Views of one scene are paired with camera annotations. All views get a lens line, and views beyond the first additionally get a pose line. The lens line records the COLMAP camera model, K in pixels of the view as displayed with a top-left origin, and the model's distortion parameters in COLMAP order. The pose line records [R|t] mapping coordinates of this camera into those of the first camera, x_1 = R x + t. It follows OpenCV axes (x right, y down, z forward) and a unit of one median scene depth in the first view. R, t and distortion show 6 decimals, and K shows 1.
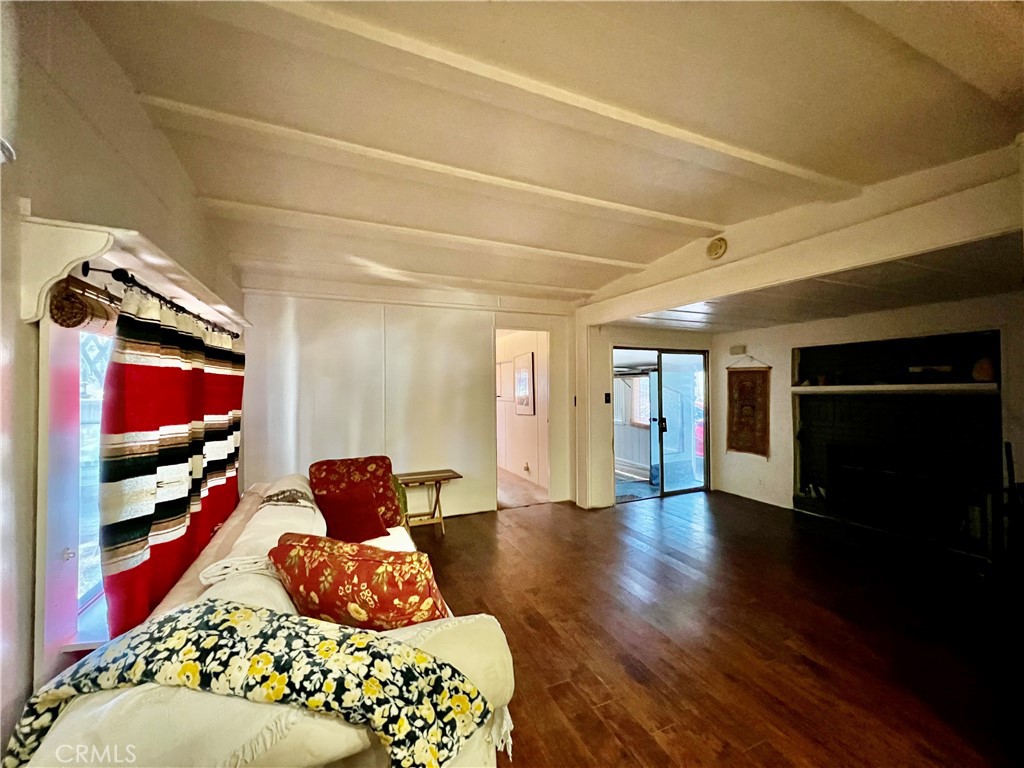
lens RADIAL K [[411.6, 0, 512.0], [0, 411.6, 384.0], [0, 0, 1]] dist [0.001342, 0.000001]
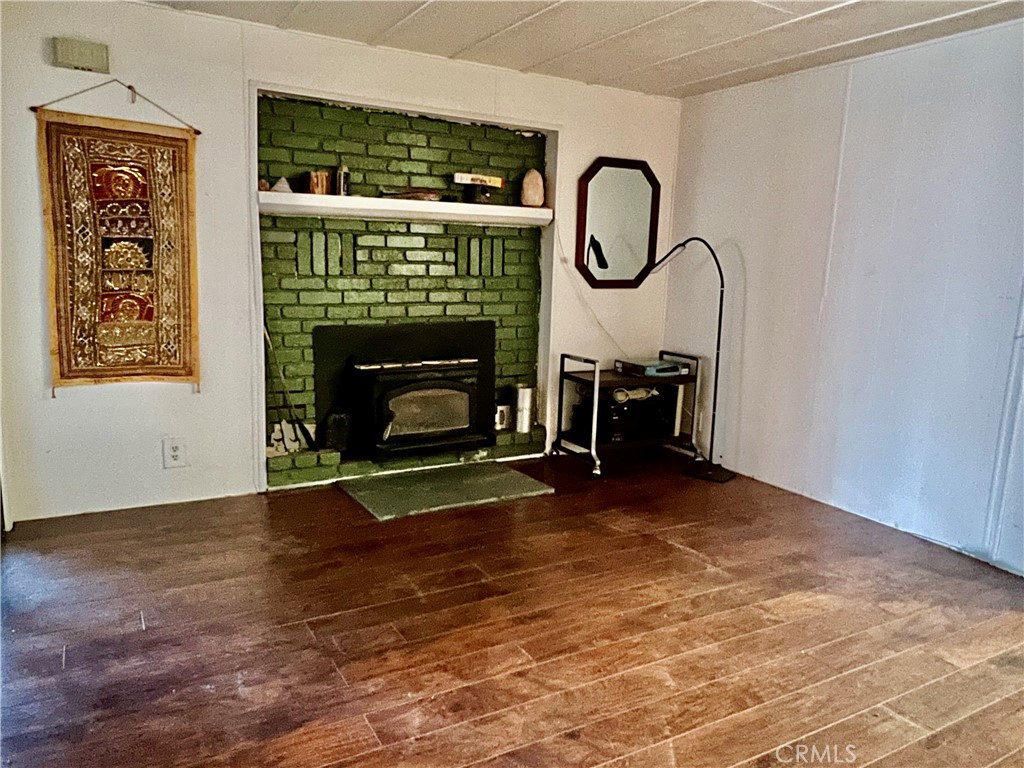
lens RADIAL K [[720.7, 0, 512.0], [0, 720.7, 384.0], [0, 0, 1]] dist [-0.000778, -0.000638]
pose [[-0.128520, -0.168932, 0.977213, -0.055524], [-0.041743, 0.985433, 0.164863, 0.060437], [-0.990828, -0.019604, -0.133700, 0.797821]]
